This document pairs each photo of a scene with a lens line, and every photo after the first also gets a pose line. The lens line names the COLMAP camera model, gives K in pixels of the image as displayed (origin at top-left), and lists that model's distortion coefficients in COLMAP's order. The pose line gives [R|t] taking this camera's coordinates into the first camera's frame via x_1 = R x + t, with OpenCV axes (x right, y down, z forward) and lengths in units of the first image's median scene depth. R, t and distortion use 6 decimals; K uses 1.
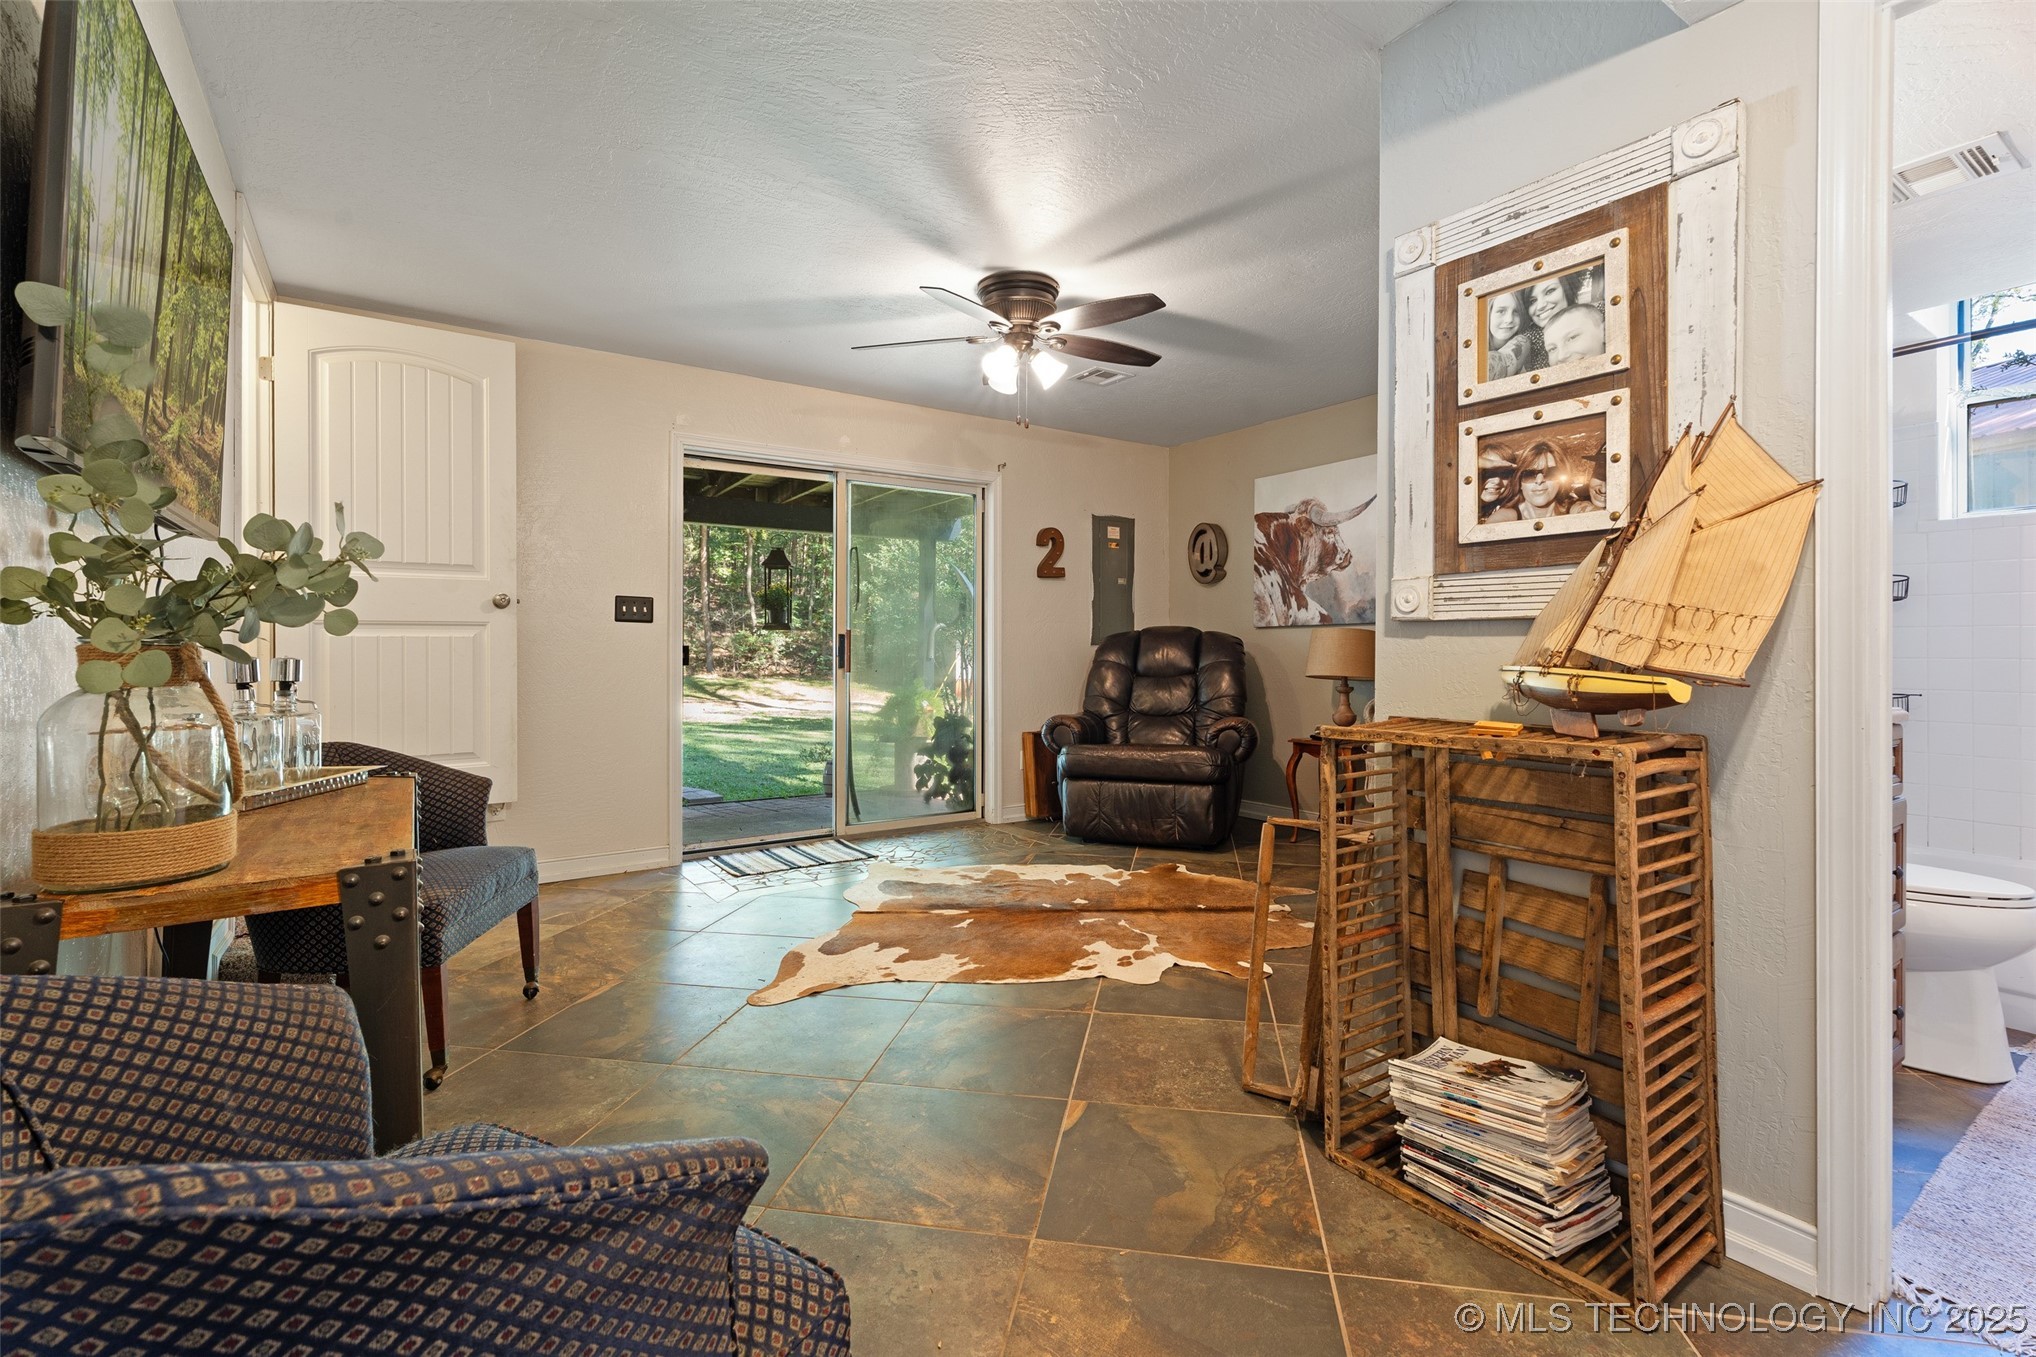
lens RADIAL K [[916.8, 0, 1017.2], [0, 916.8, 657.1], [0, 0, 1]] dist [0.001037, -0.003442]
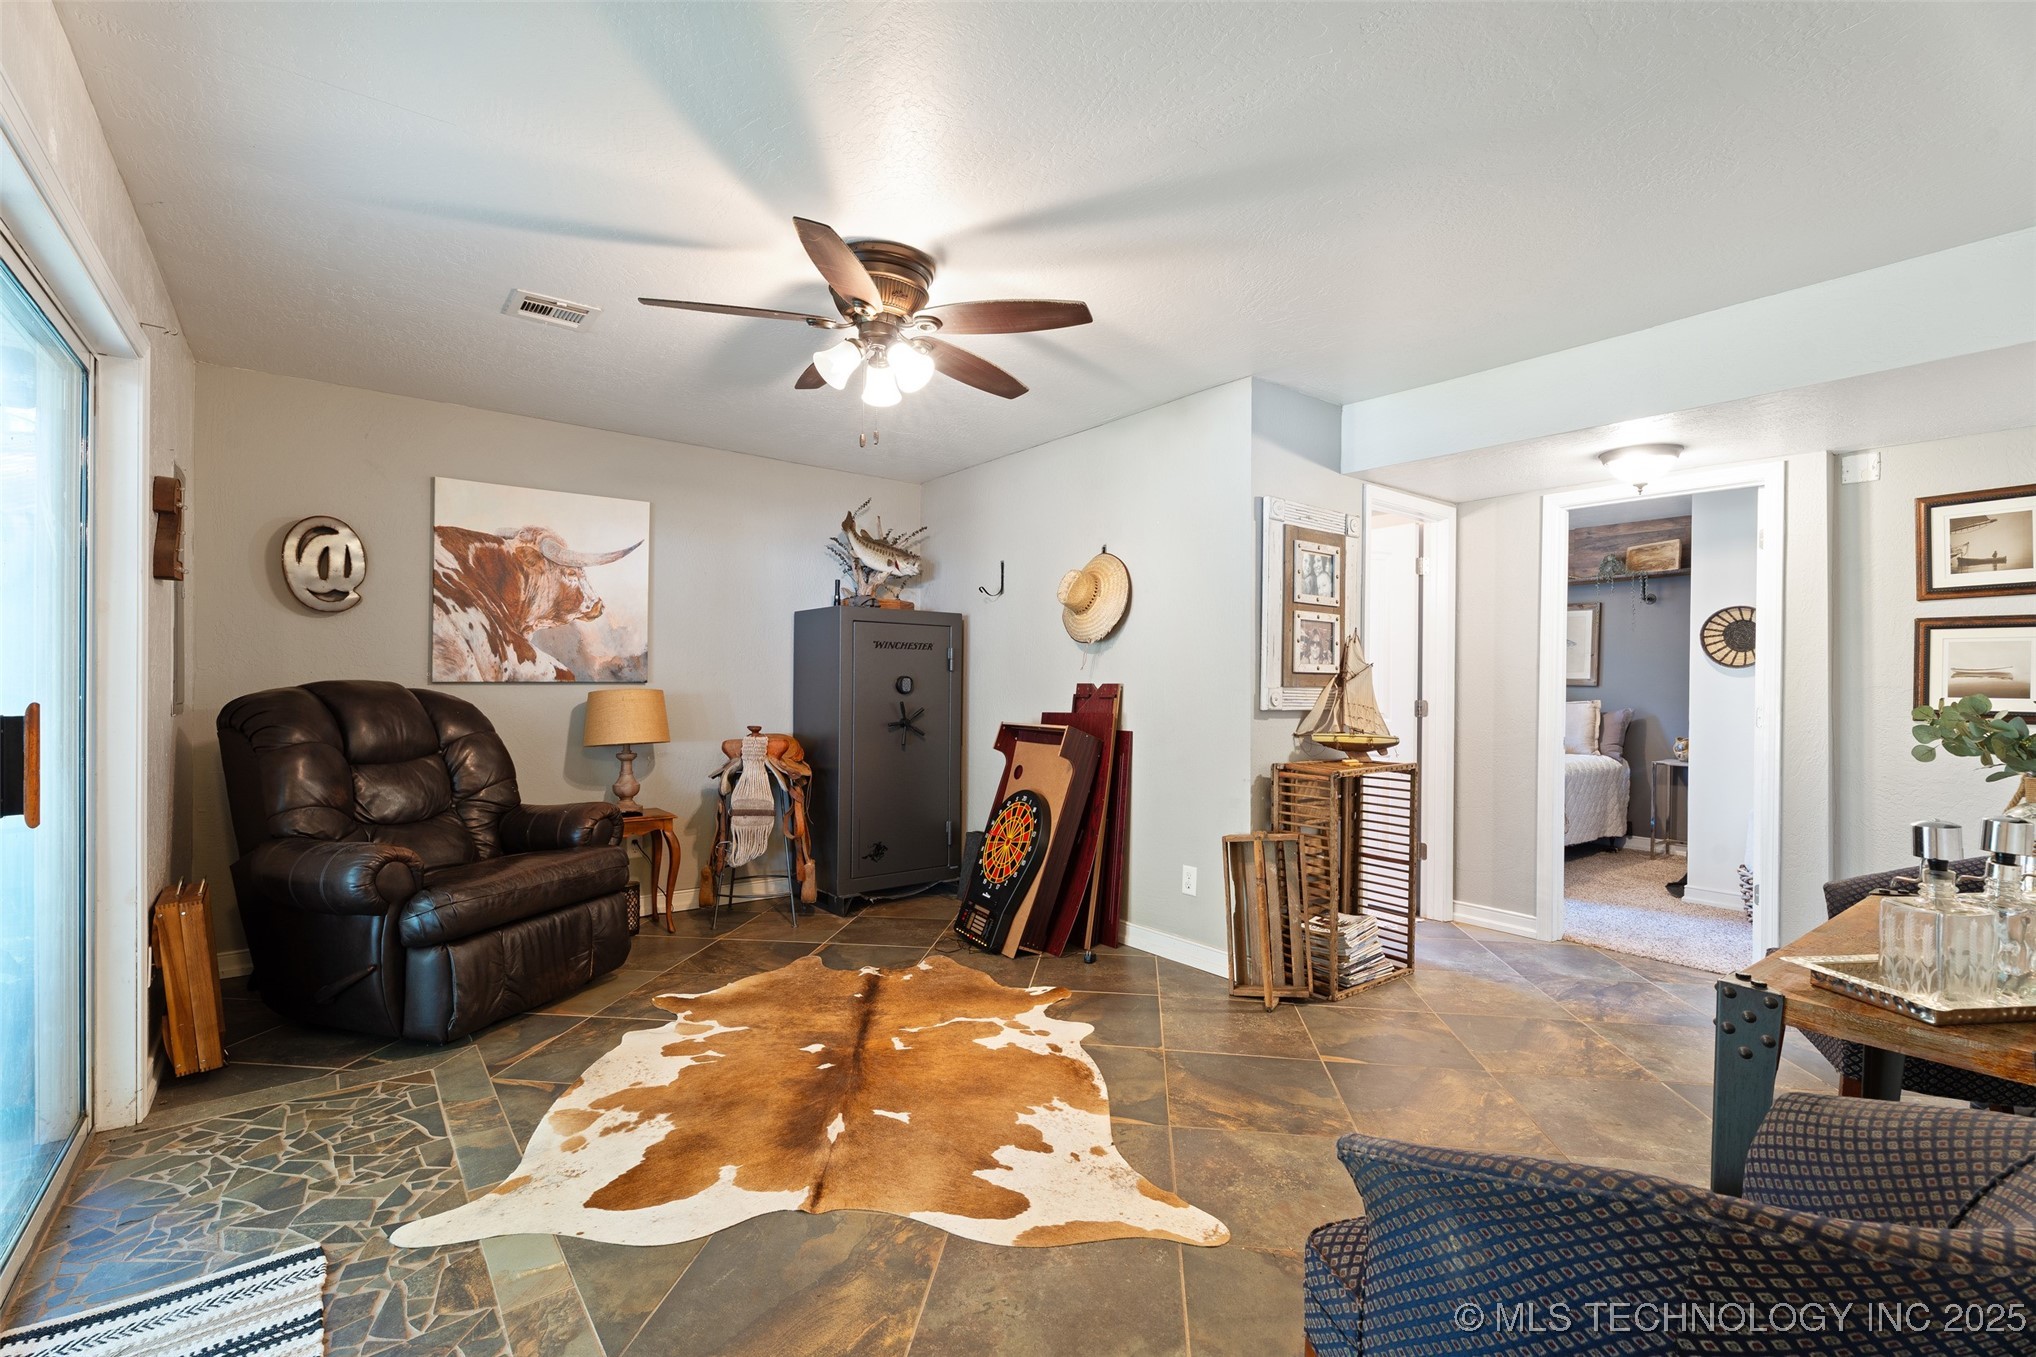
lens RADIAL K [[916.8, 0, 1015.2], [0, 916.8, 686.2], [0, 0, 1]] dist [0.001037, -0.003442]
pose [[-0.062987, -0.004665, 0.998003, -0.552684], [-0.003817, 0.999983, 0.004433, -0.038343], [-0.998007, -0.003530, -0.063004, 0.661743]]
